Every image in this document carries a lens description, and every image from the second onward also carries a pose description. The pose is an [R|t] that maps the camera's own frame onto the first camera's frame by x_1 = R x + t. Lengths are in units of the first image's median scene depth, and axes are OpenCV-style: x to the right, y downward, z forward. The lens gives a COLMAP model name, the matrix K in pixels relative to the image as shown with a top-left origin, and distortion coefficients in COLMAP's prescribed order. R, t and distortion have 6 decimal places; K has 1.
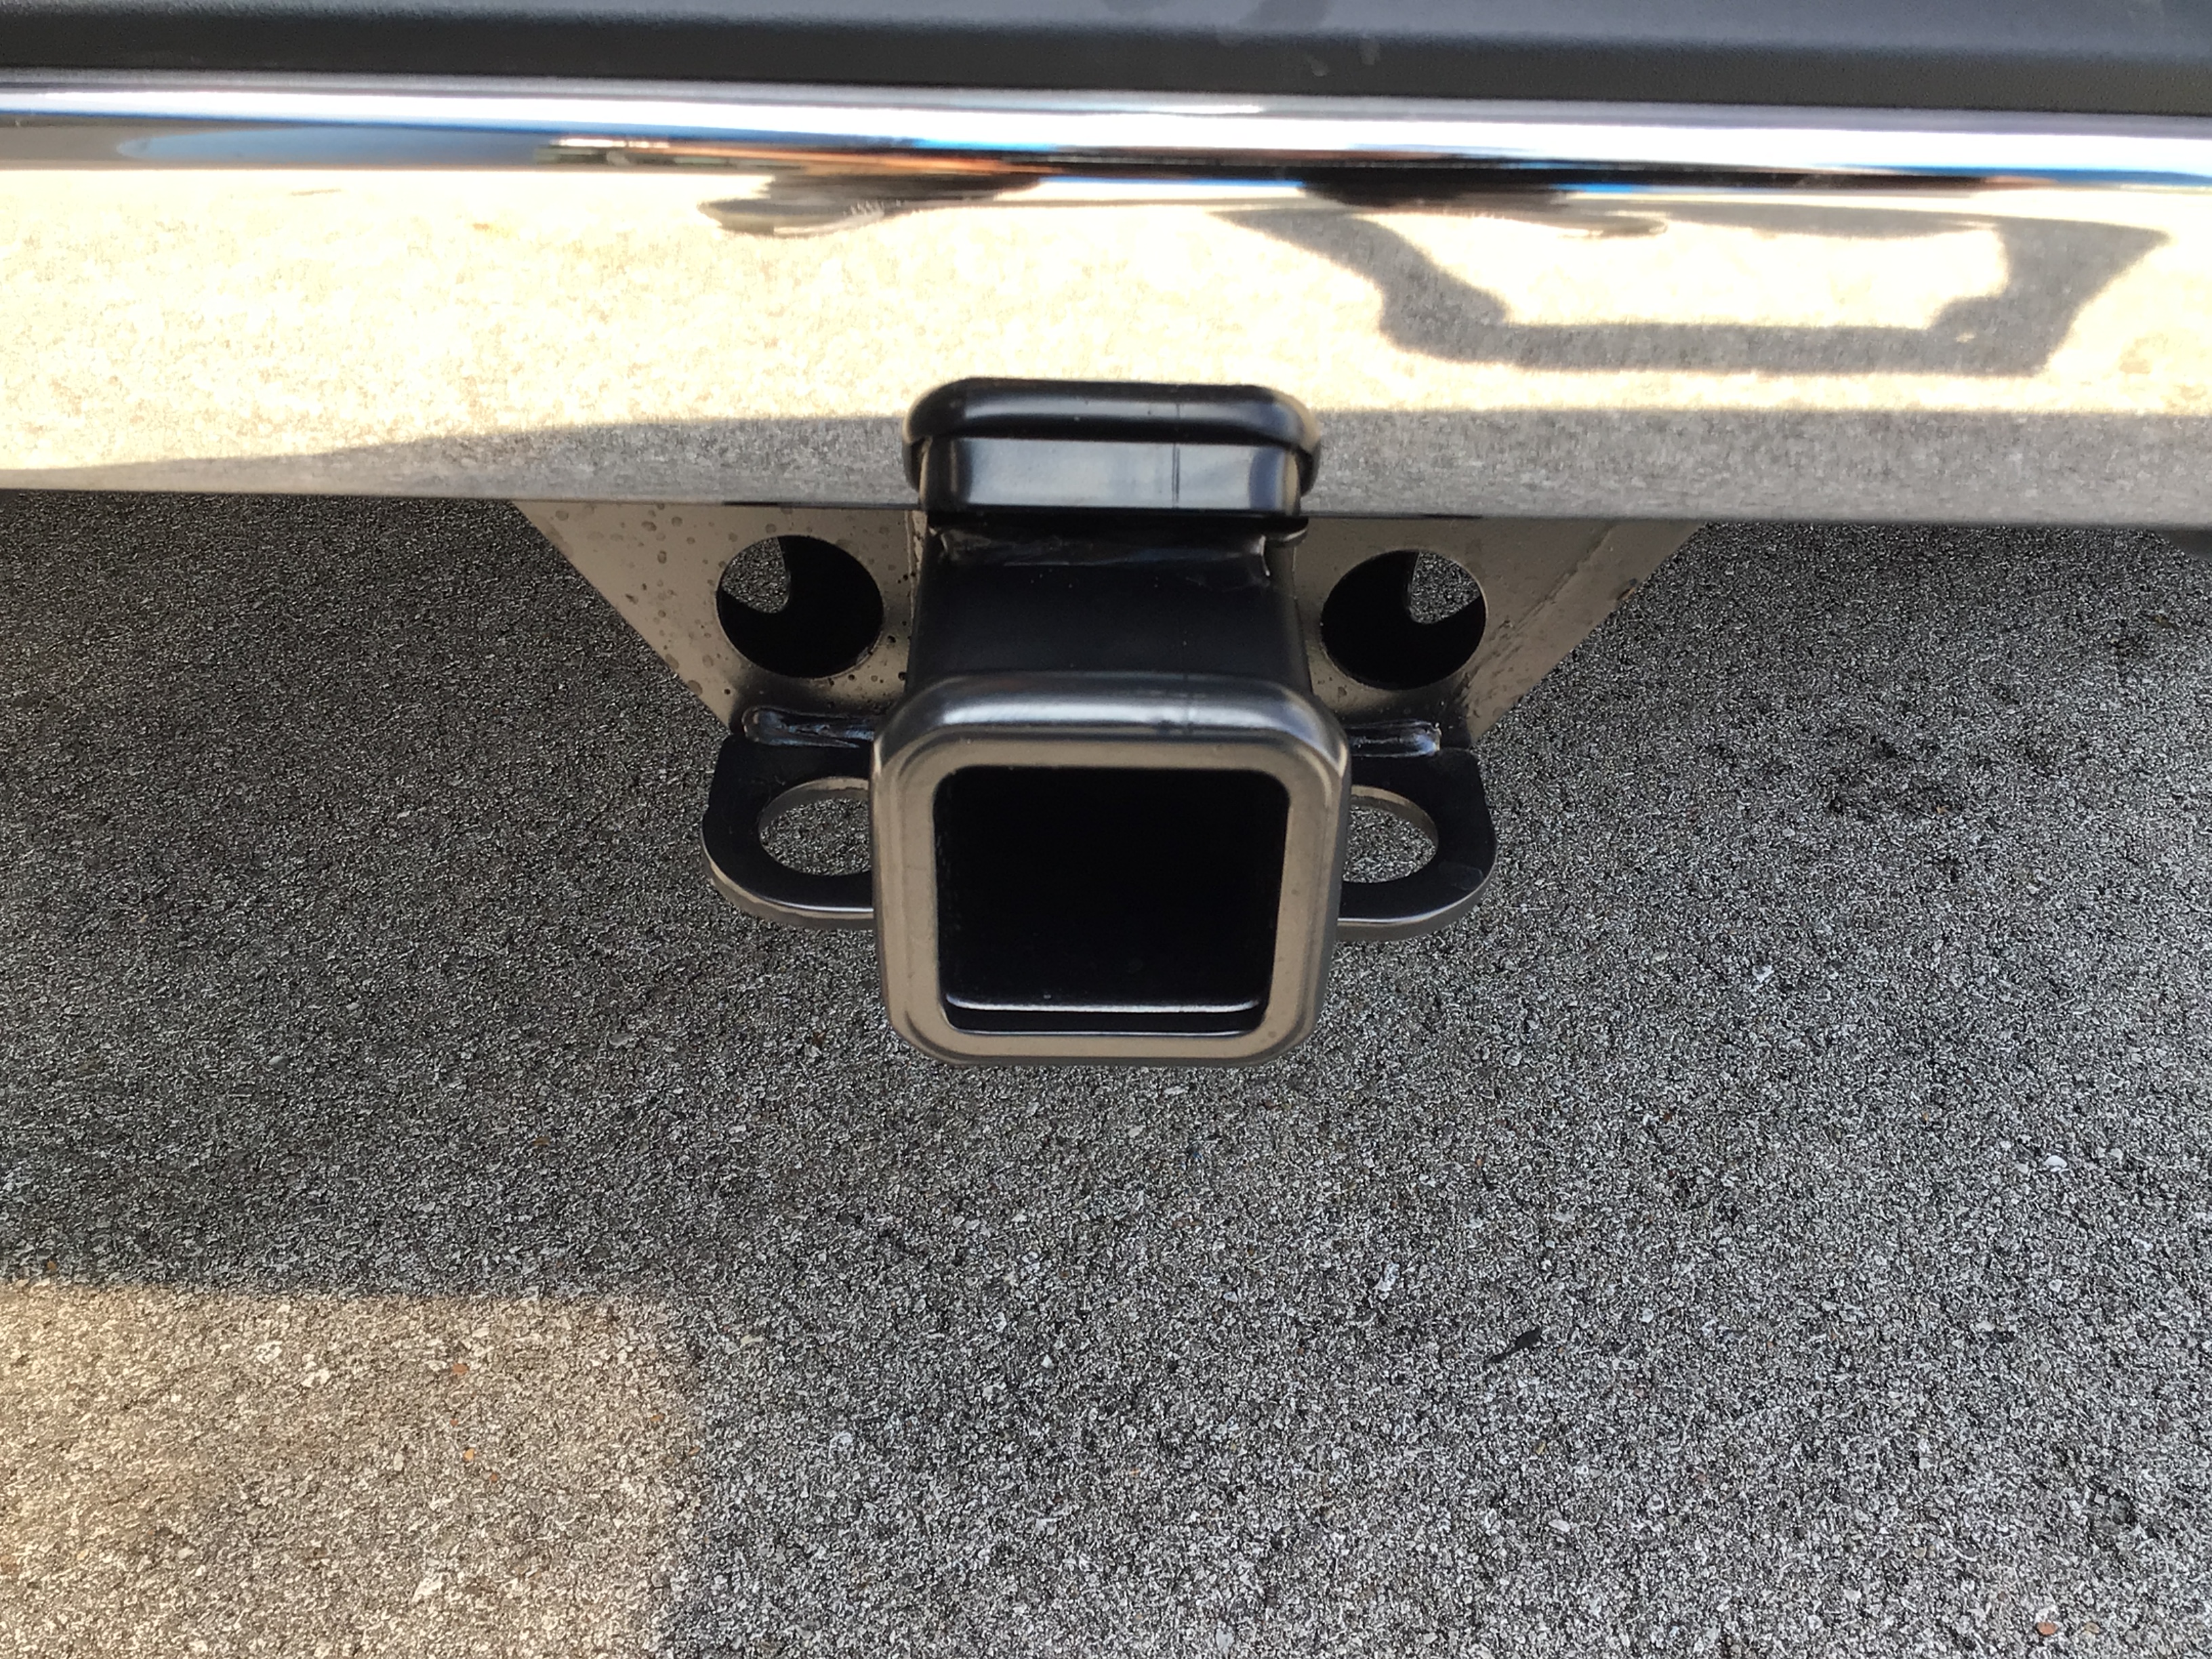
lens RADIAL K [[2042.4, 0, 1106.0], [0, 2042.4, 829.5], [0, 0, 1]] dist [0.114856, -0.260784]
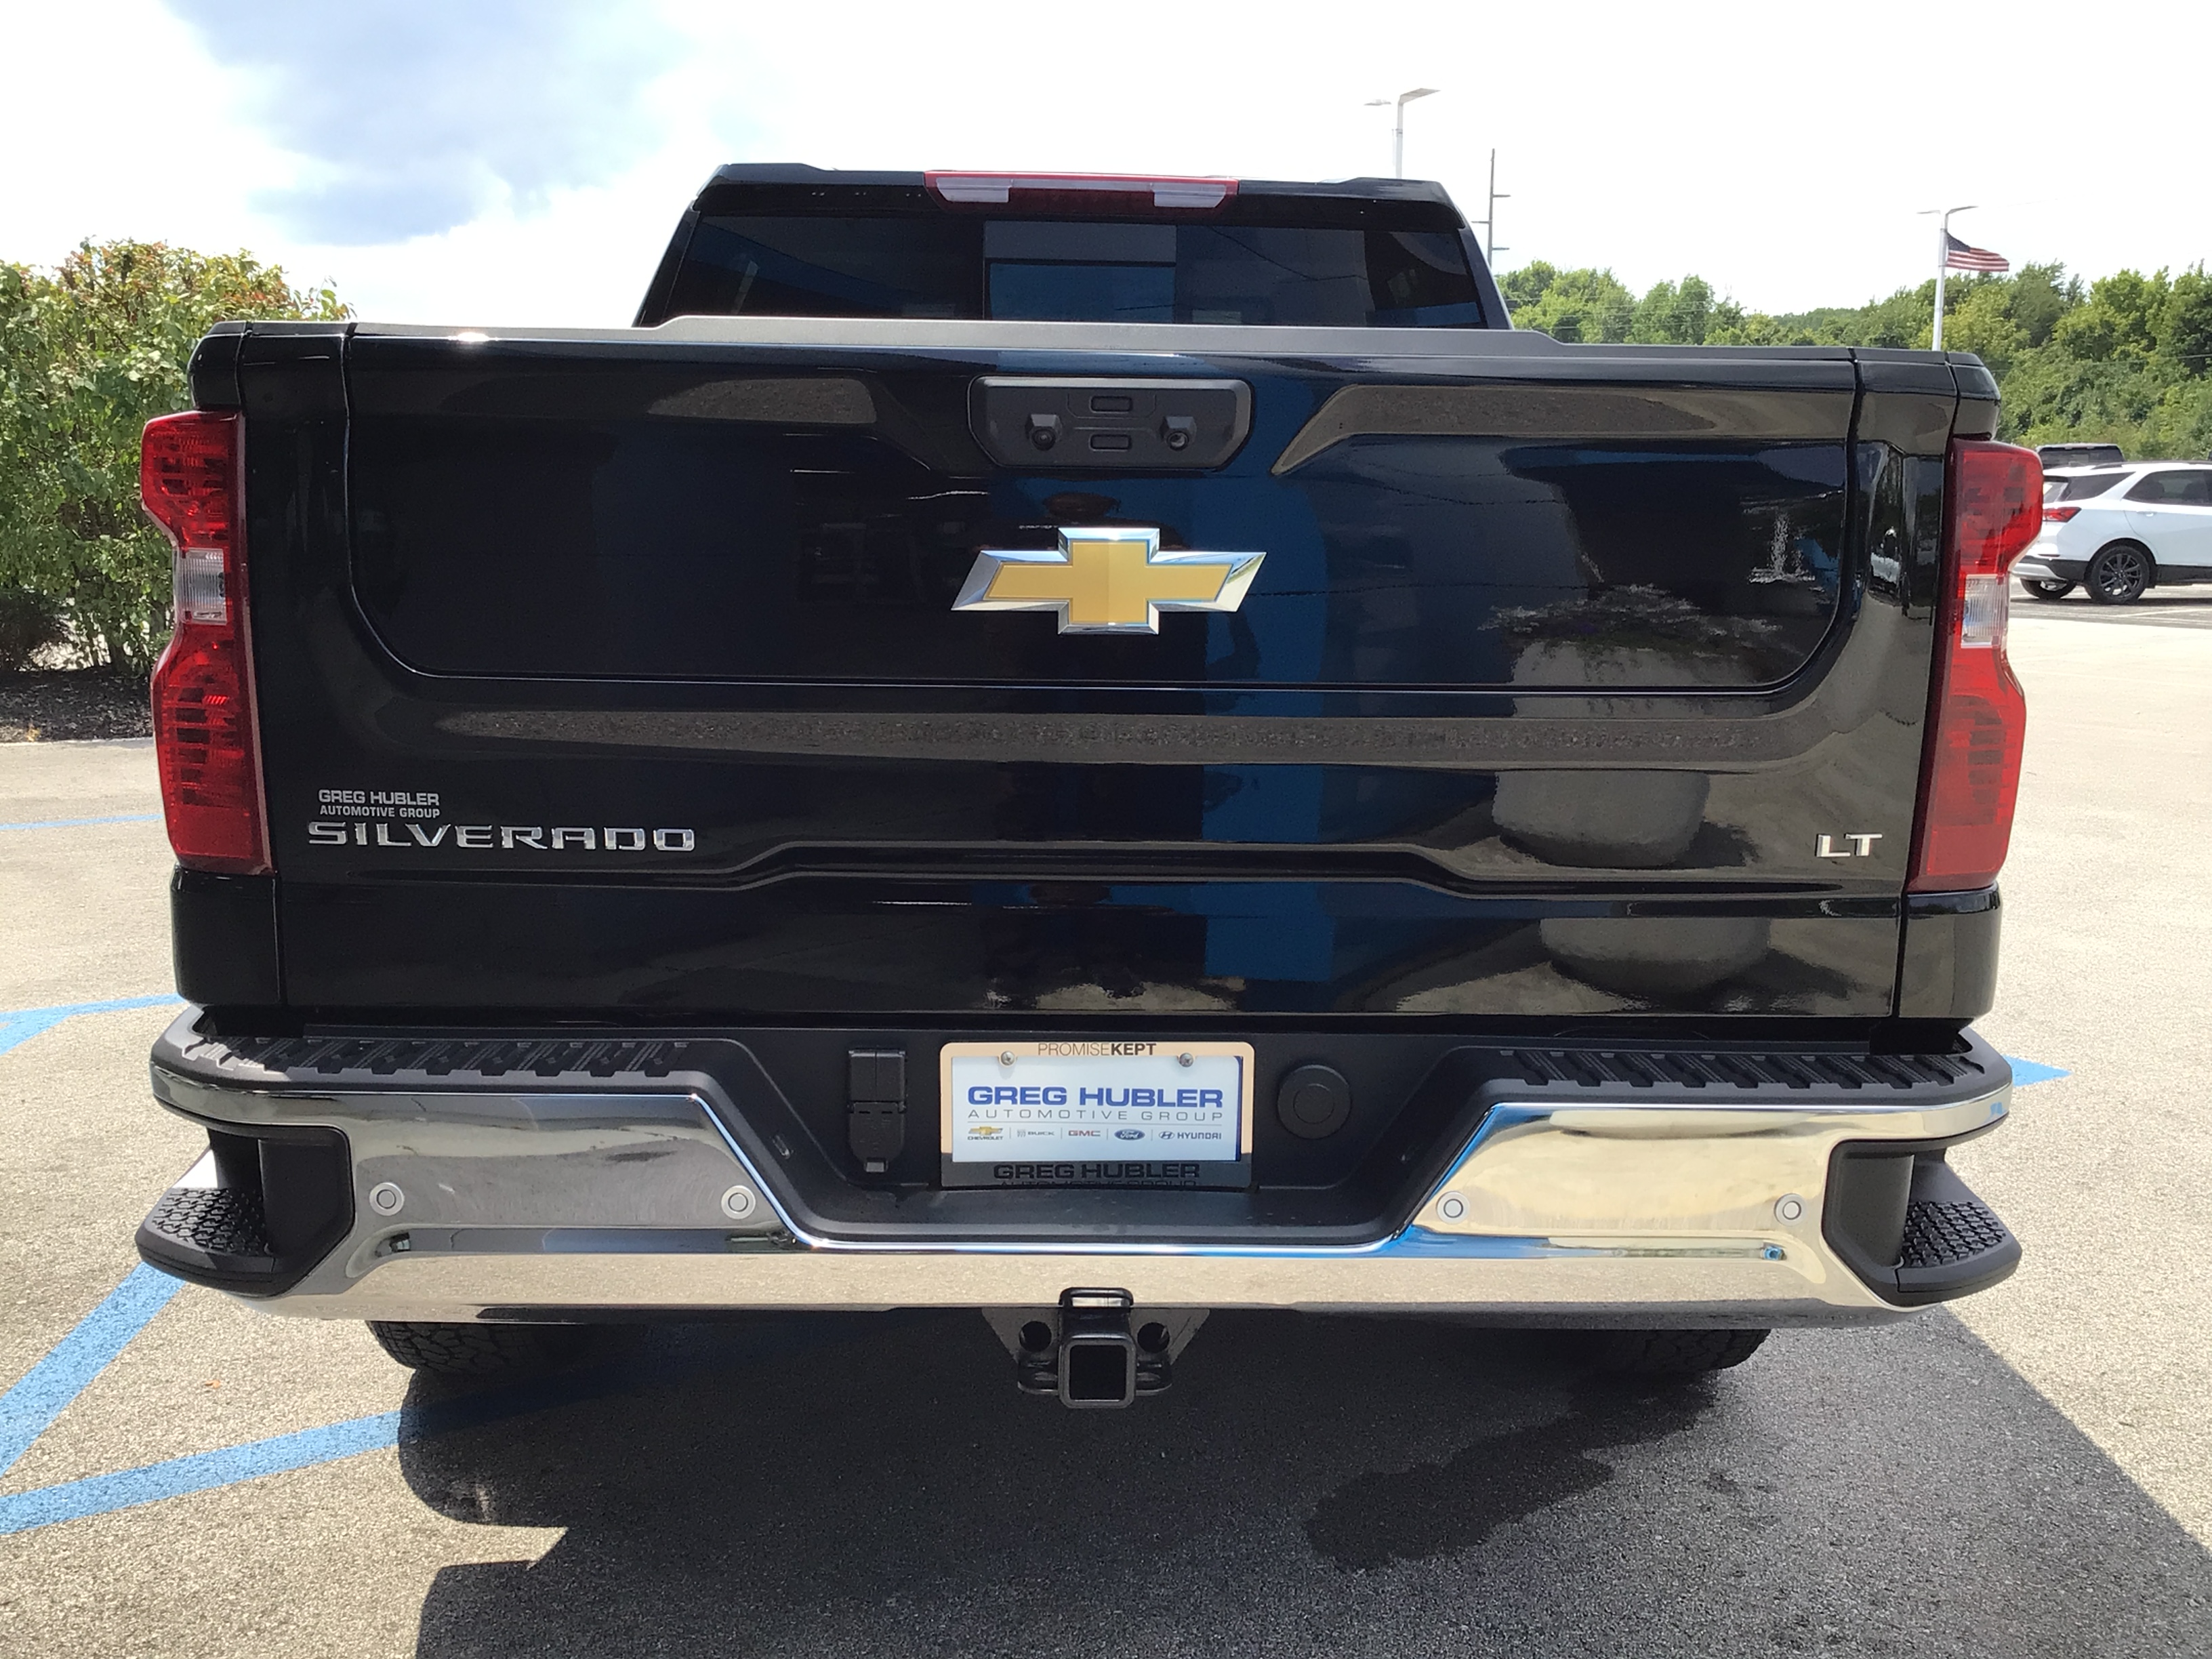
lens RADIAL K [[1985.0, 0, 1106.0], [0, 1985.0, 829.5], [0, 0, 1]] dist [0.114029, -0.232067]
pose [[0.999619, -0.006486, 0.026816, -0.041864], [0.018750, 0.872720, -0.487860, 0.519800], [-0.020238, 0.488177, 0.872510, -1.680425]]
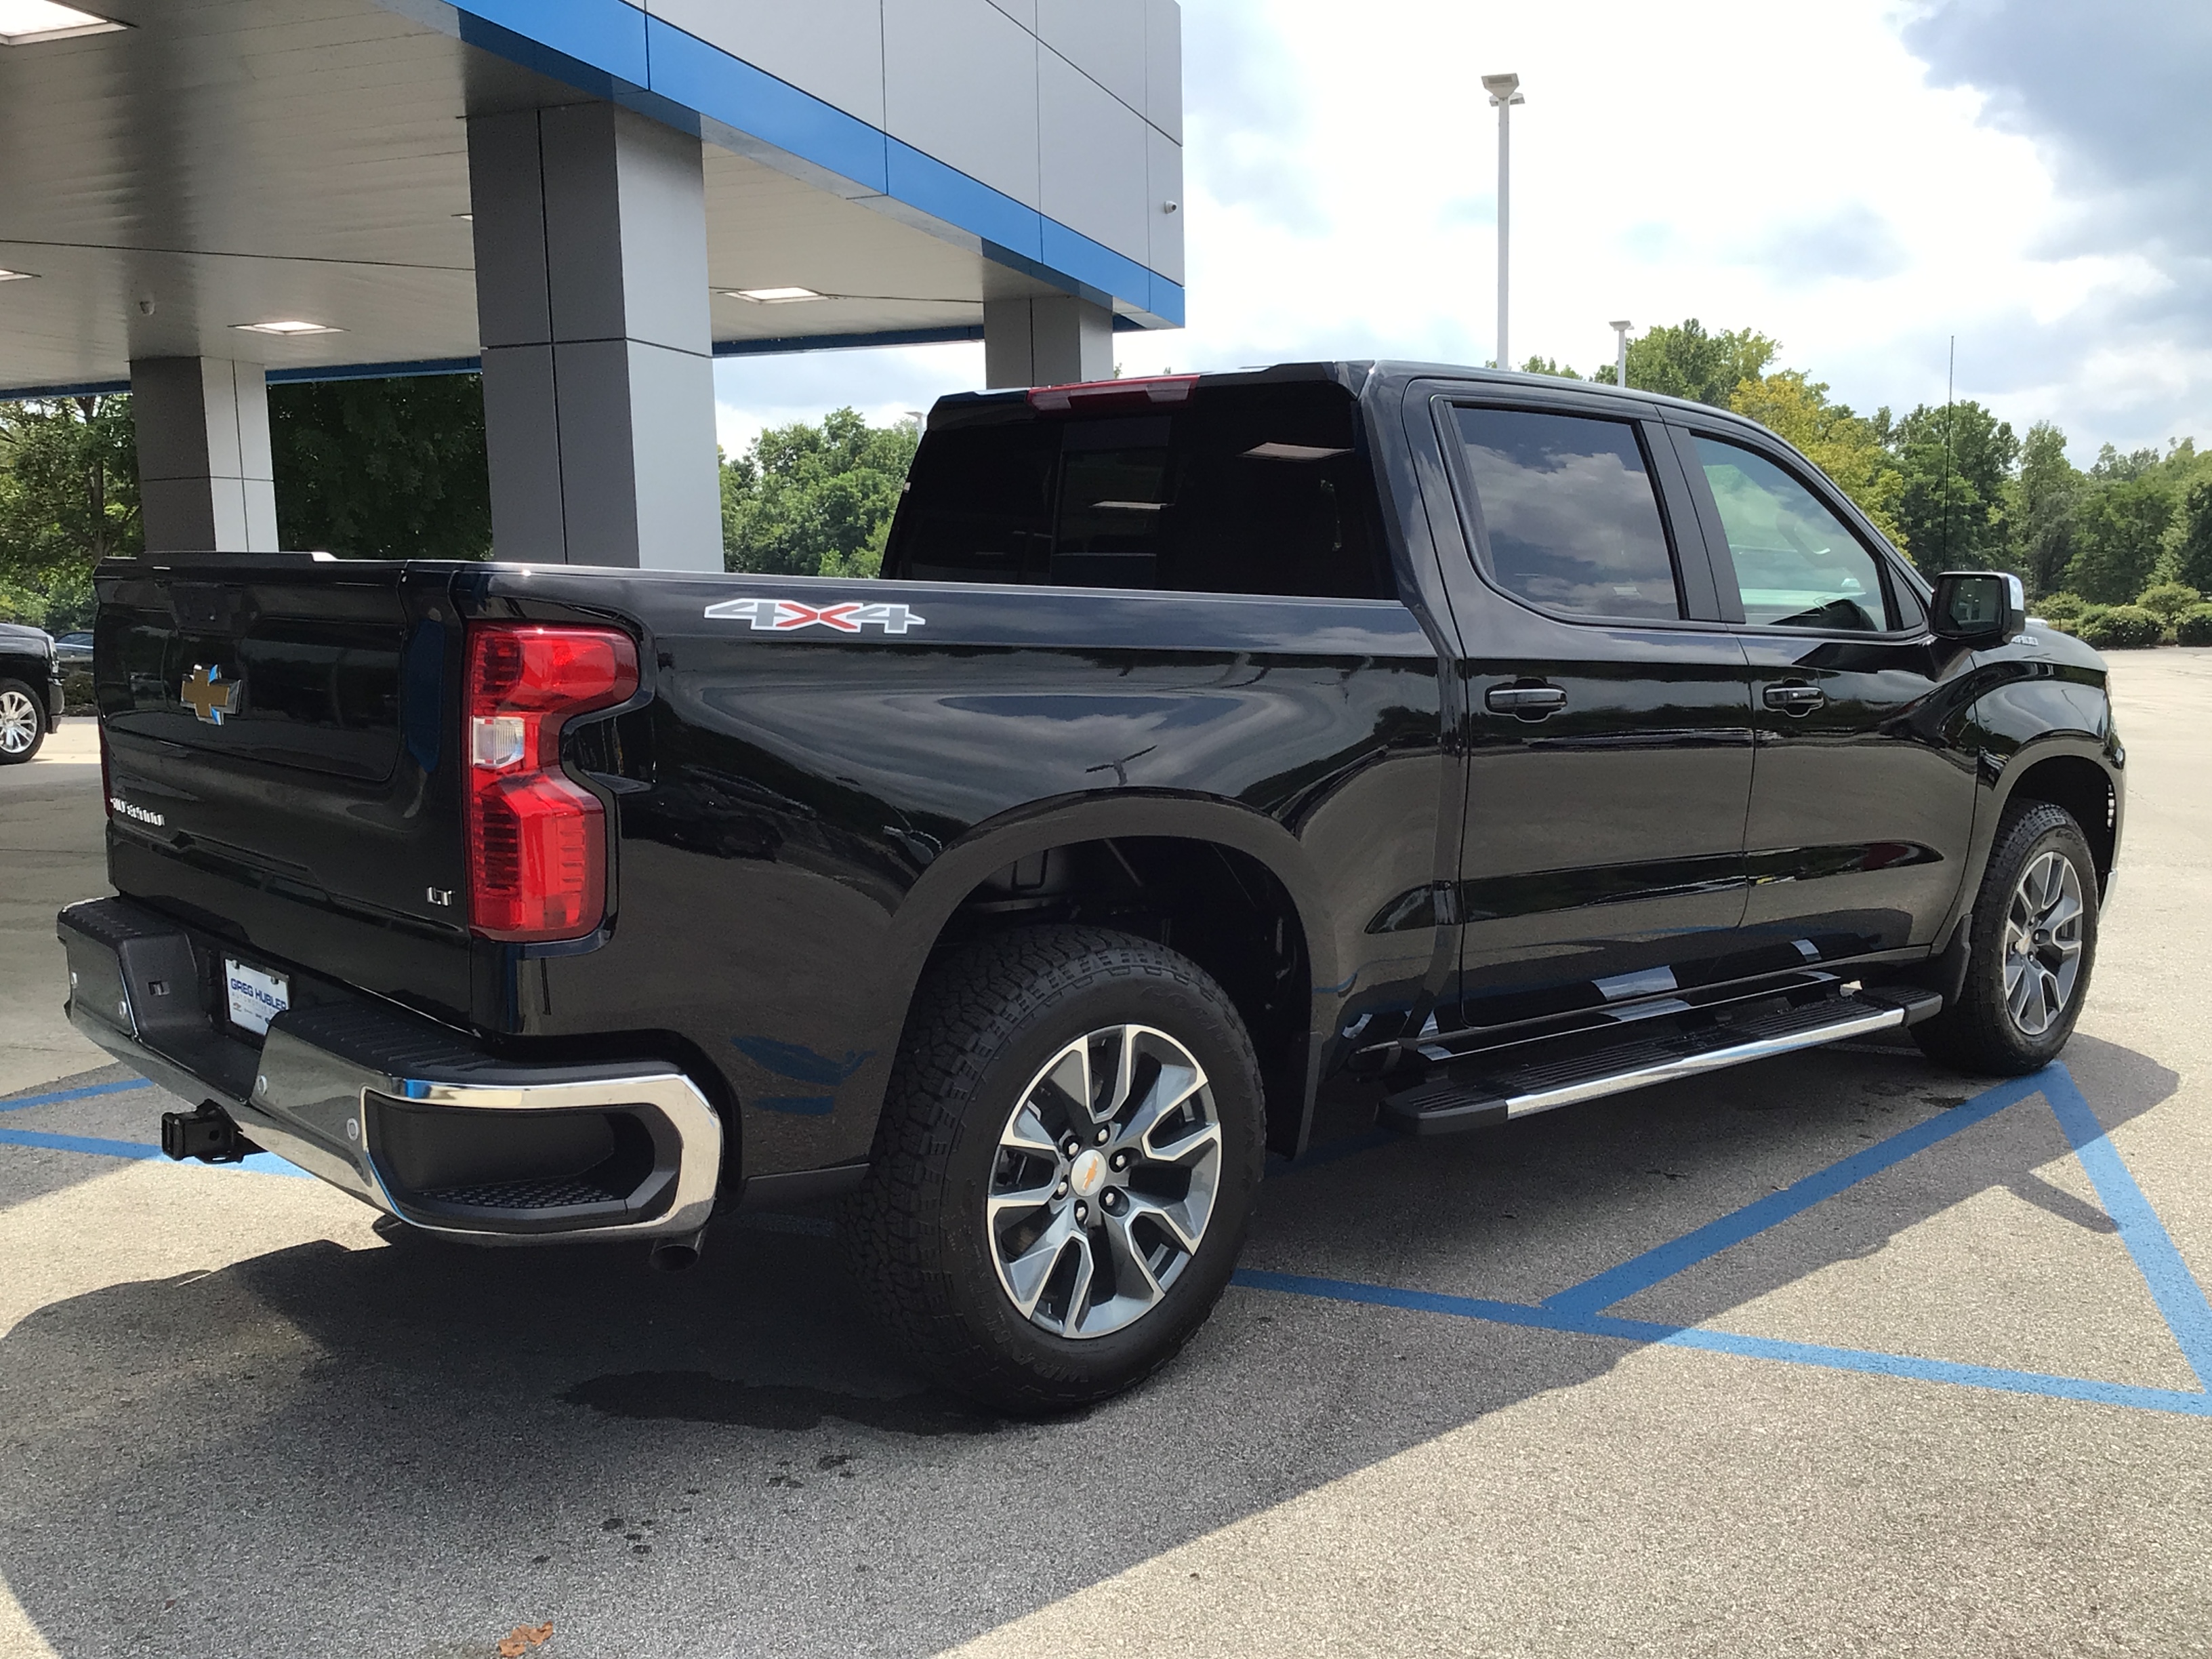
lens RADIAL K [[1974.6, 0, 1119.7], [0, 1974.6, 837.8], [0, 0, 1]] dist [0.116499, -0.228274]
pose [[0.677565, 0.089652, -0.729978, 3.768935], [-0.462937, 0.823235, -0.328592, -0.044123], [0.571485, 0.560576, 0.599299, -1.119660]]
